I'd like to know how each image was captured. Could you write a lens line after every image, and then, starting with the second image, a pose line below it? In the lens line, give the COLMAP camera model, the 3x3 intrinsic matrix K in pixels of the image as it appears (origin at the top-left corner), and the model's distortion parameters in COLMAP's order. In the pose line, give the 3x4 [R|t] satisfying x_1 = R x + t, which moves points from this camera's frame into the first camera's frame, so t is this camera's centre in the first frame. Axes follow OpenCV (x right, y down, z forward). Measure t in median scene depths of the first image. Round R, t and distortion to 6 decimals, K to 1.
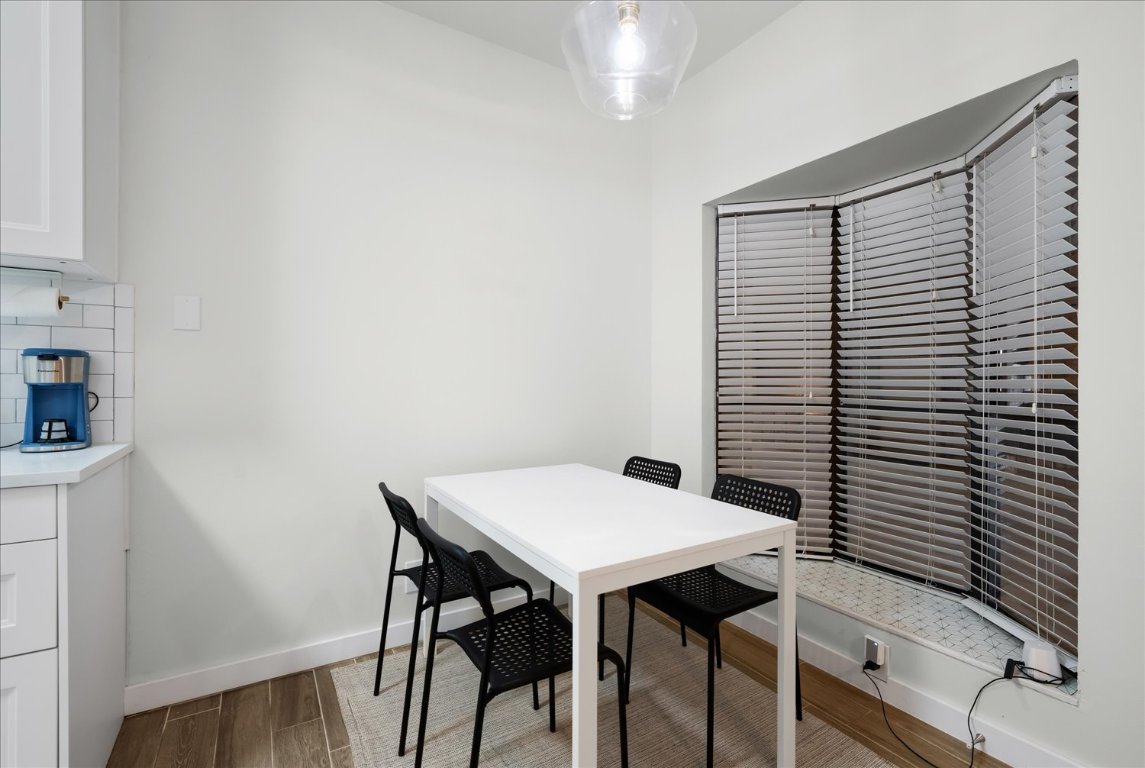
lens RADIAL K [[512.7, 0, 565.3], [0, 512.7, 381.9], [0, 0, 1]] dist [-0.004203, -0.000796]
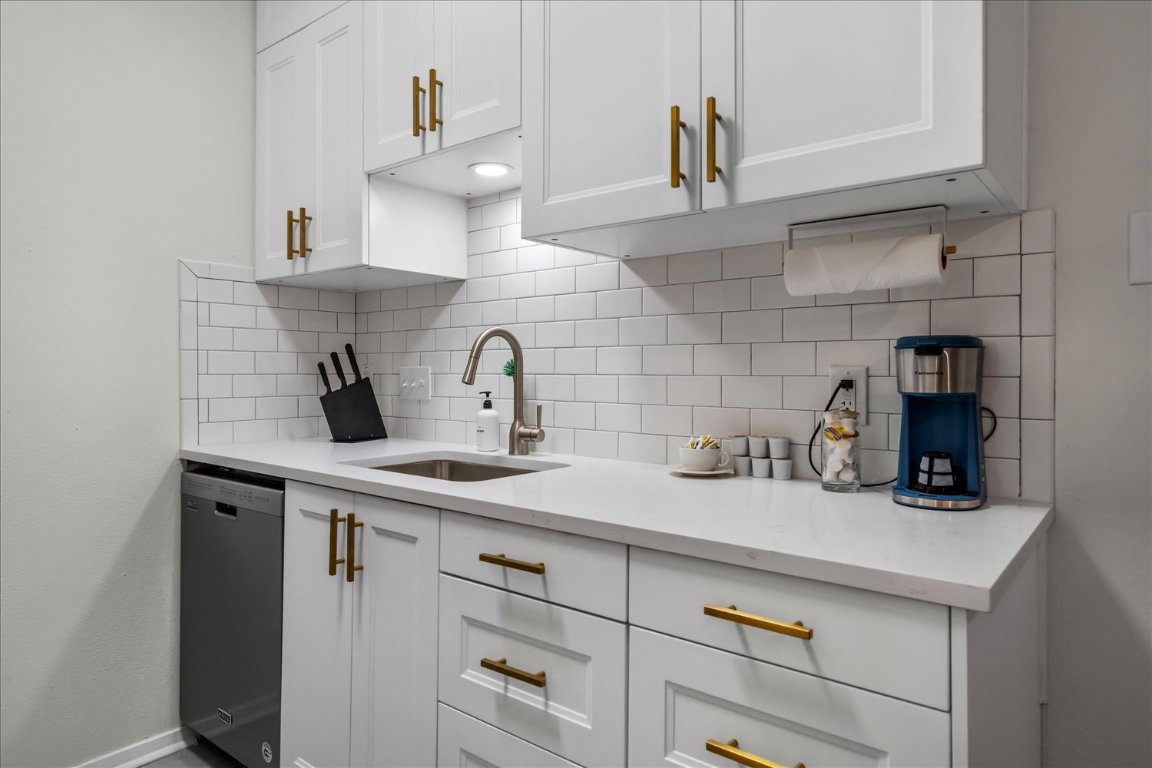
lens RADIAL K [[695.0, 0, 582.9], [0, 695.0, 369.9], [0, 0, 1]] dist [0.001515, -0.002851]
pose [[0.327945, -0.005180, -0.944683, -0.359814], [-0.000943, 0.999983, -0.005811, -0.019352], [0.944696, 0.002797, 0.327935, 0.333797]]
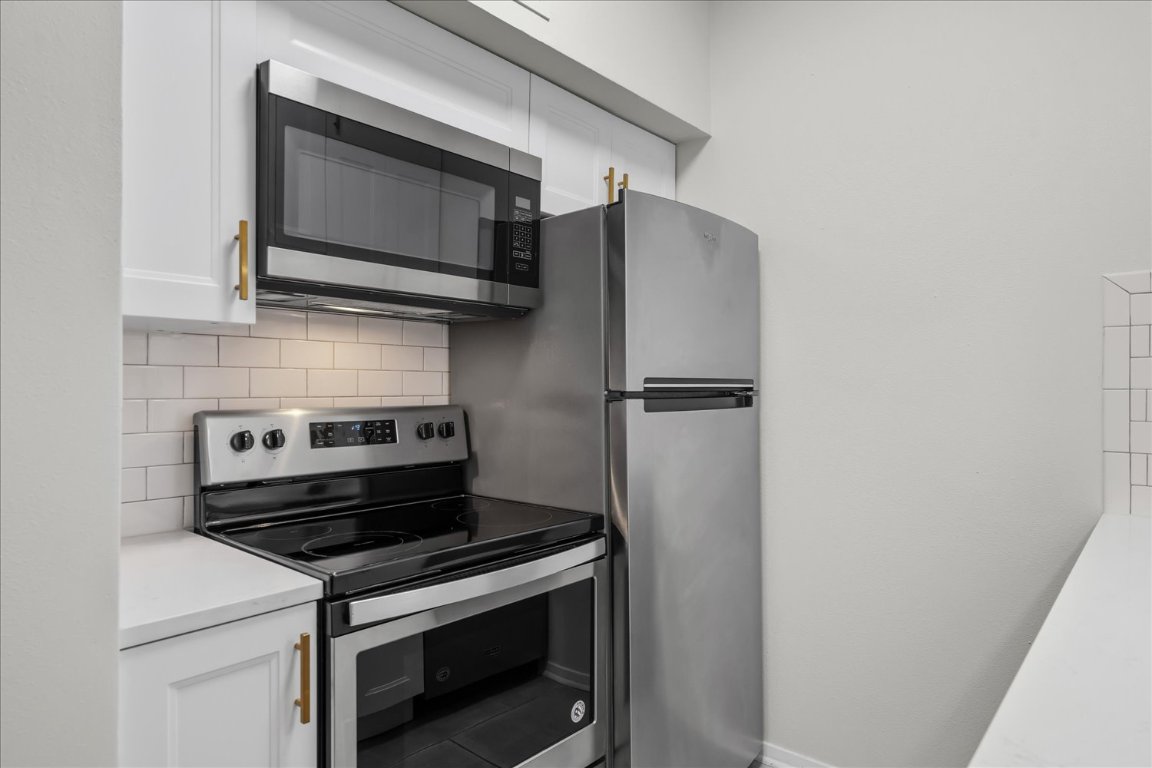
lens RADIAL K [[694.3, 0, 580.5], [0, 694.3, 385.6], [0, 0, 1]] dist [0.004414, -0.001355]
pose [[-0.952465, -0.010803, -0.304458, -0.785949], [-0.011748, 0.999930, 0.001272, -0.063980], [0.304423, 0.004788, -0.952525, 0.821943]]
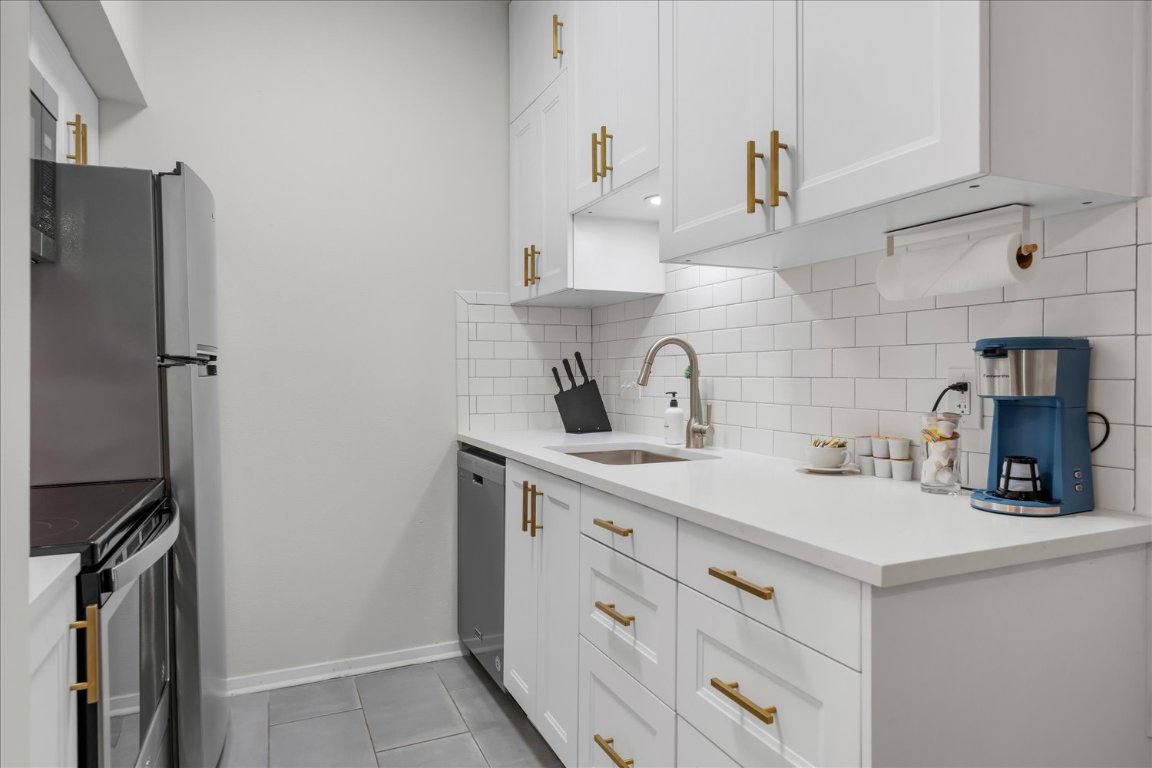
lens RADIAL K [[695.0, 0, 587.6], [0, 695.0, 379.9], [0, 0, 1]] dist [0.001515, -0.002851]
pose [[-0.127754, 0.006848, -0.991782, -0.144353], [0.002283, 0.999976, 0.006610, -0.022391], [0.991803, -0.001420, -0.127767, 0.606604]]
